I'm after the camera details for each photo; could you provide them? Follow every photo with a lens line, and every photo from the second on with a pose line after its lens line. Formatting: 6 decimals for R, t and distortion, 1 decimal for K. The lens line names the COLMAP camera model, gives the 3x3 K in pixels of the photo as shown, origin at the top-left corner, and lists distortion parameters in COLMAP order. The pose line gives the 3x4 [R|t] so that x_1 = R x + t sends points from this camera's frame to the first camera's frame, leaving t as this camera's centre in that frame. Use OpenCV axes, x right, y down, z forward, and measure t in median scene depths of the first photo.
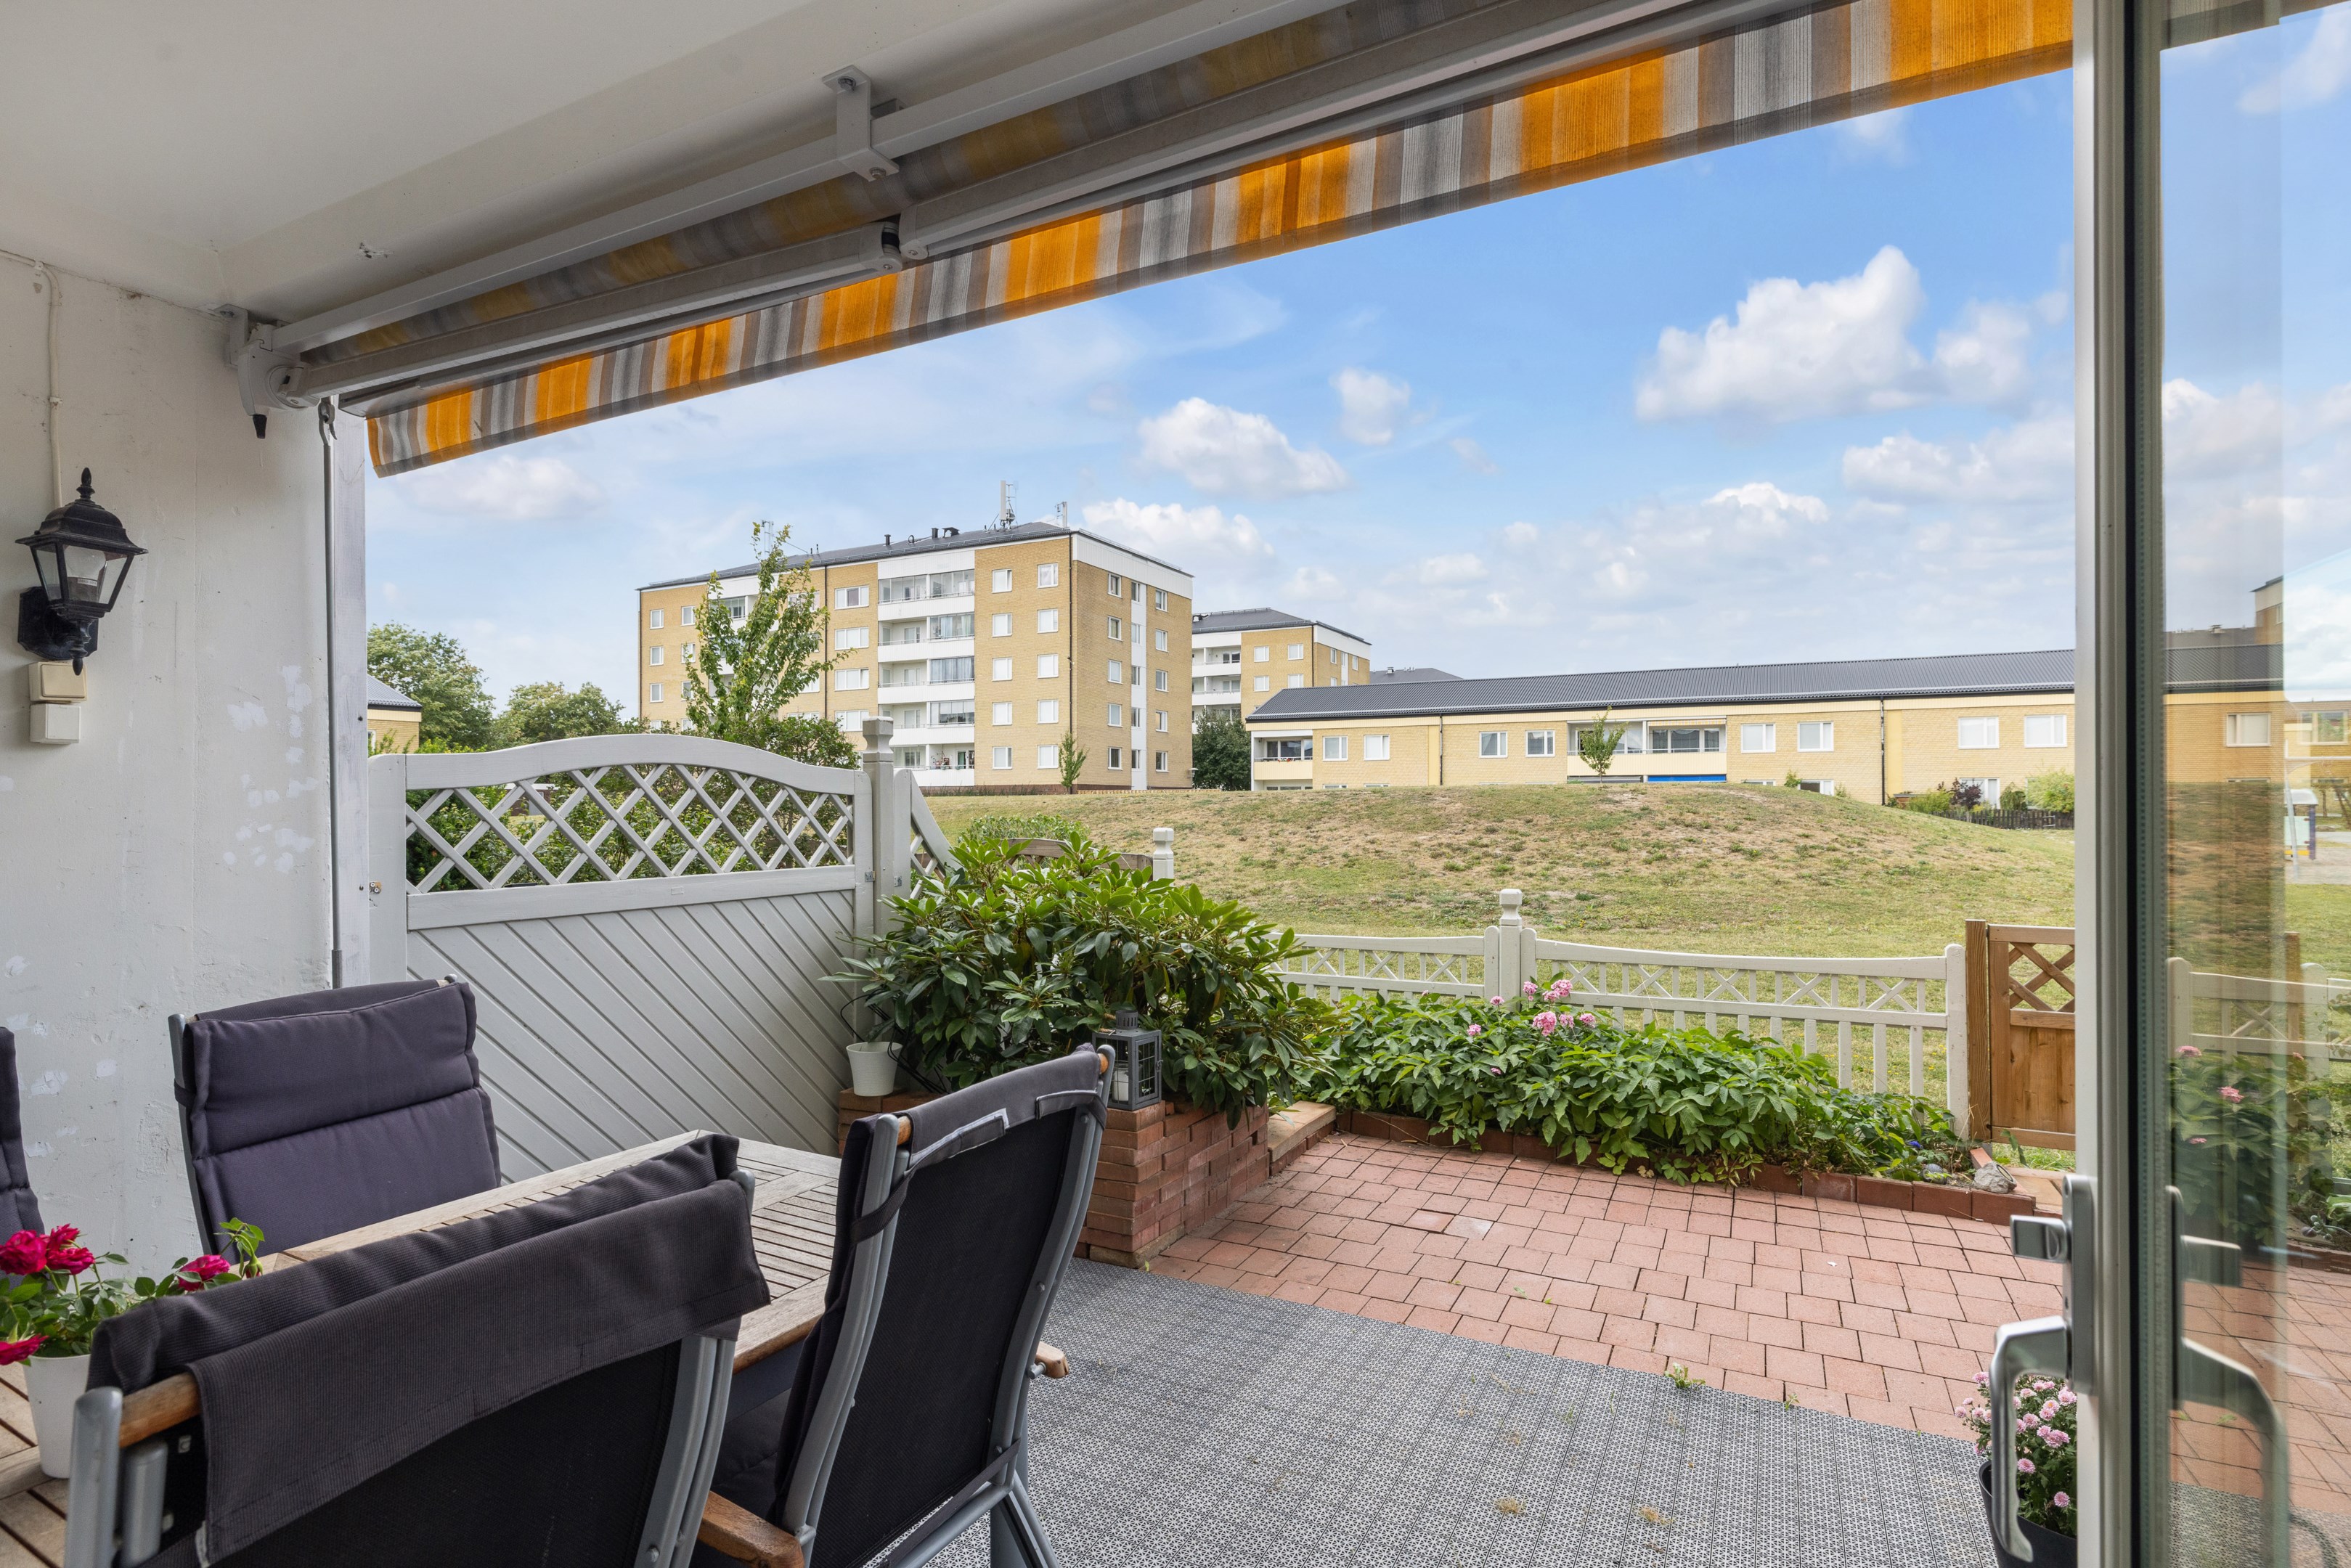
lens RADIAL K [[1198.3, 0, 1121.1], [0, 1198.3, 778.1], [0, 0, 1]] dist [0.003109, 0.000792]
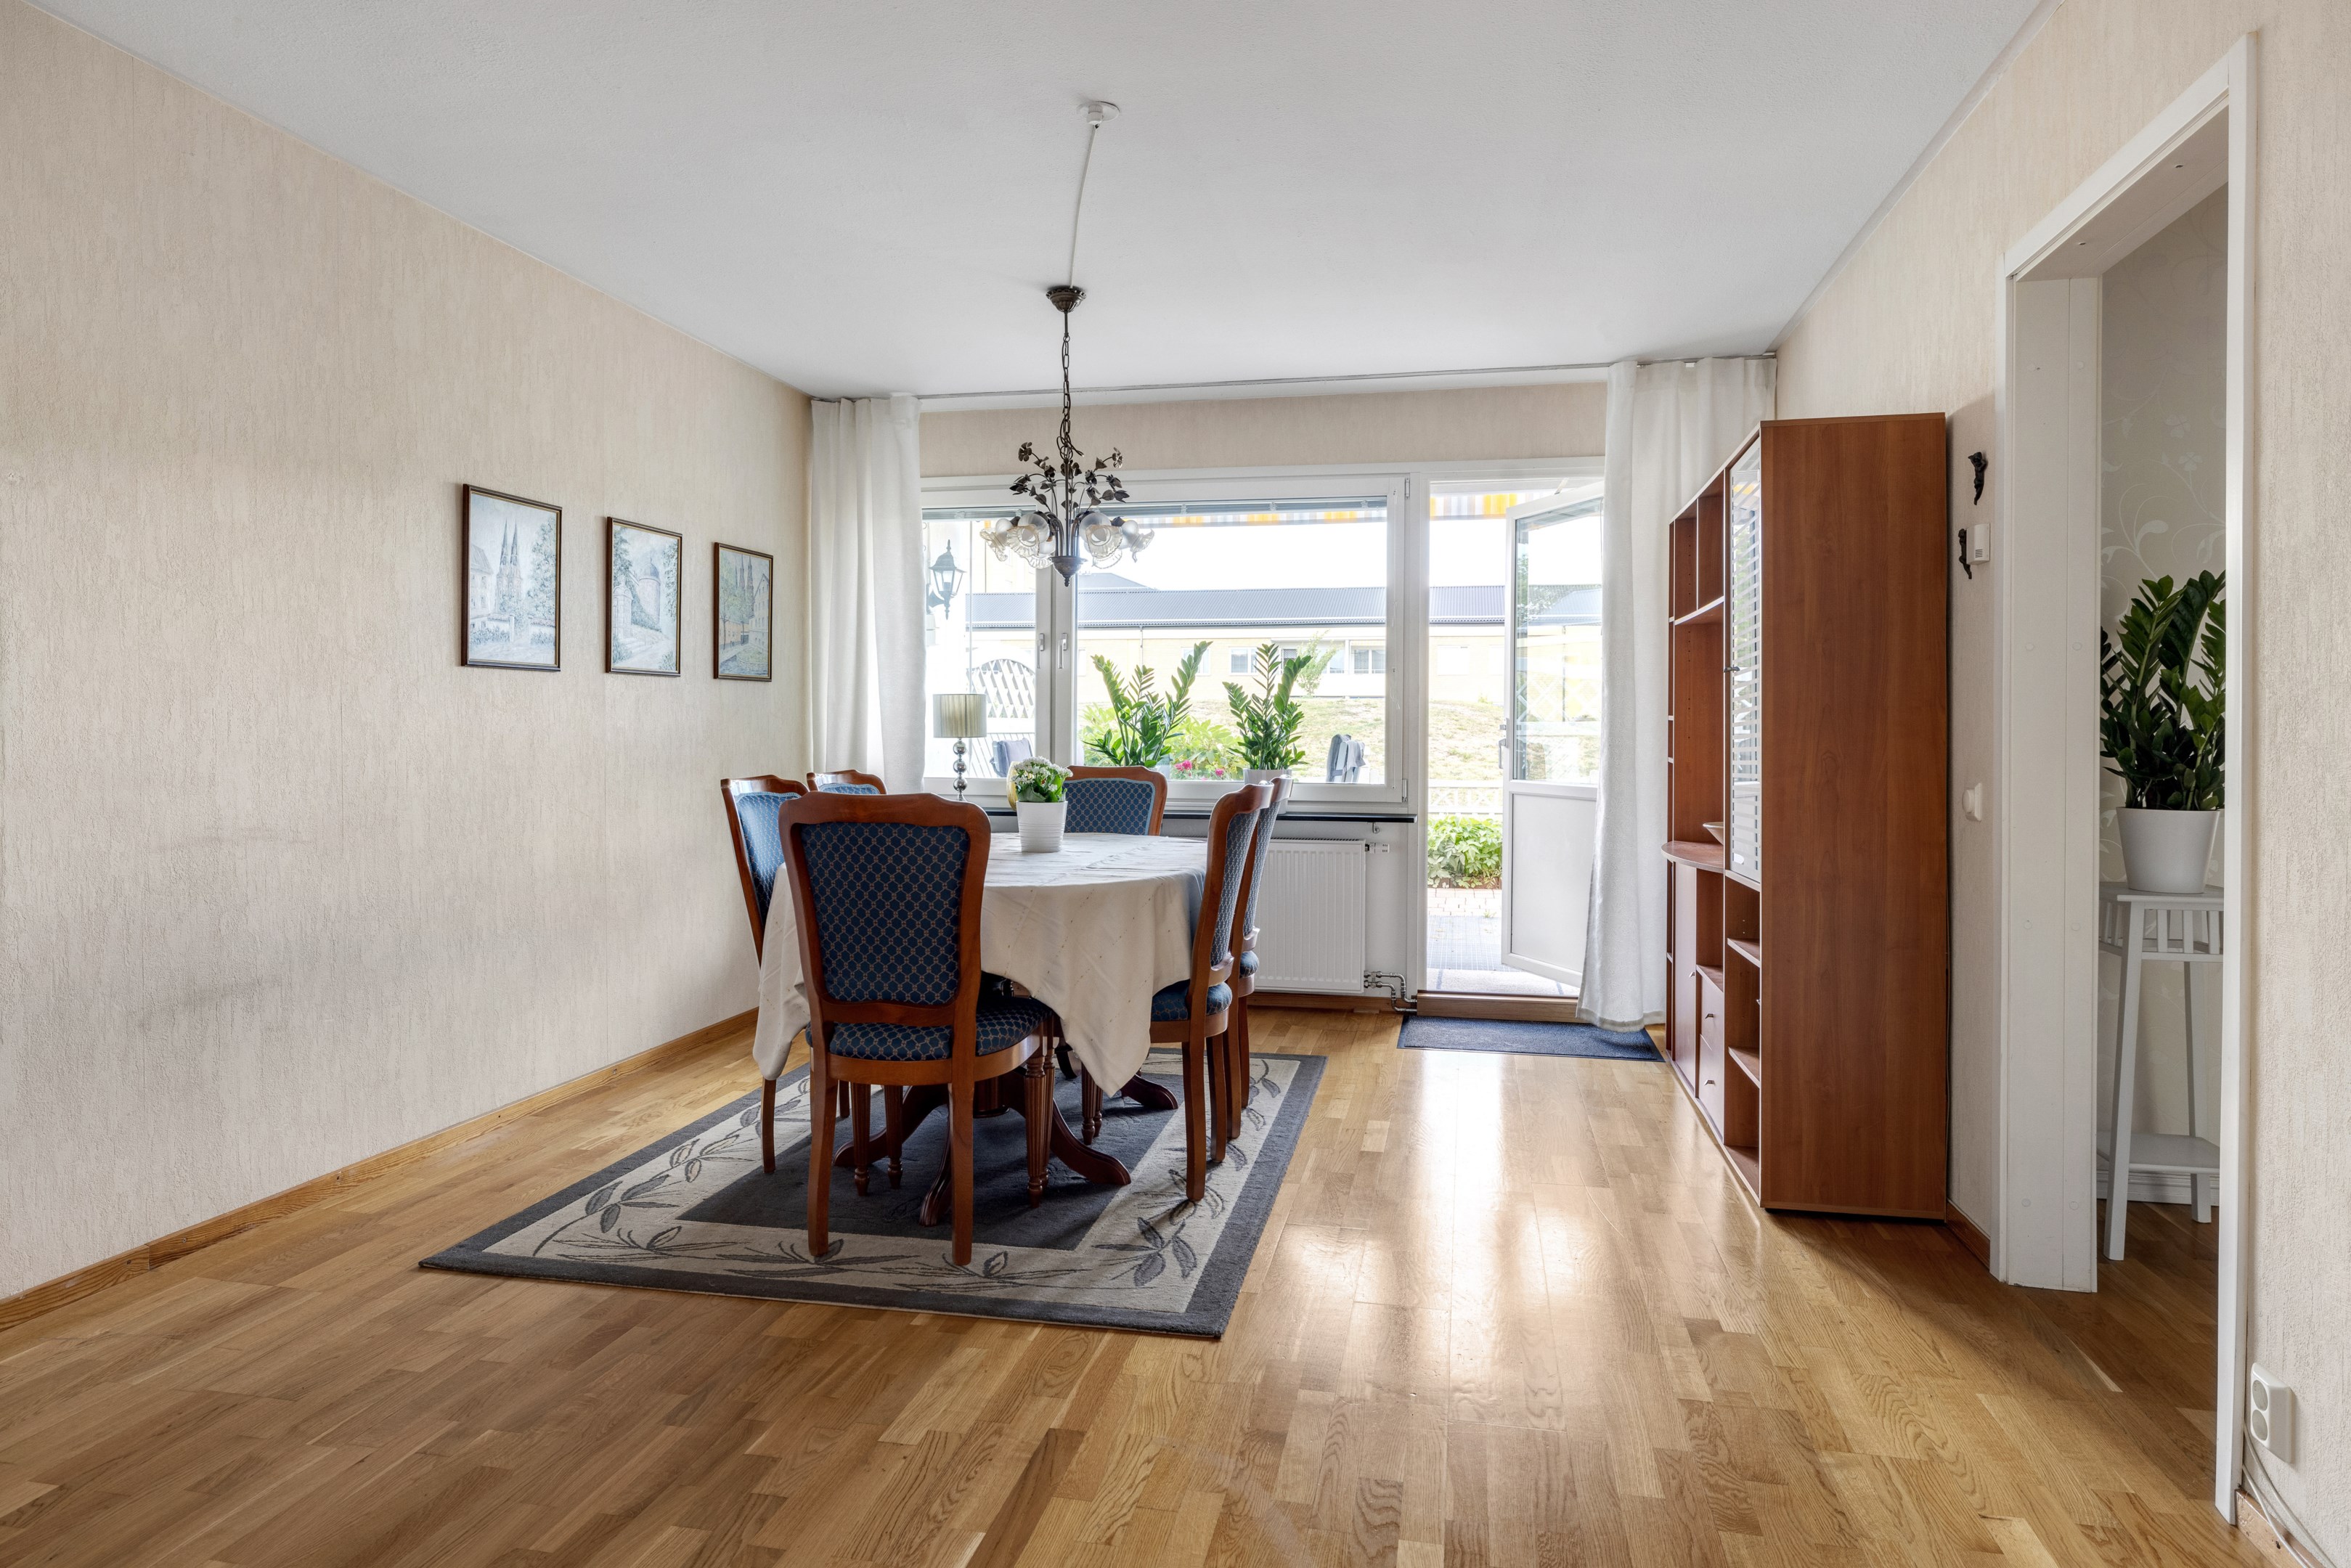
lens RADIAL K [[1375.2, 0, 1176.9], [0, 1375.2, 744.1], [0, 0, 1]] dist [0.003037, 0.000941]
pose [[0.957640, 0.000212, 0.287967, -0.232257], [-0.010247, 0.999392, 0.033339, 0.013229], [-0.287785, -0.034877, 0.957060, -0.368009]]
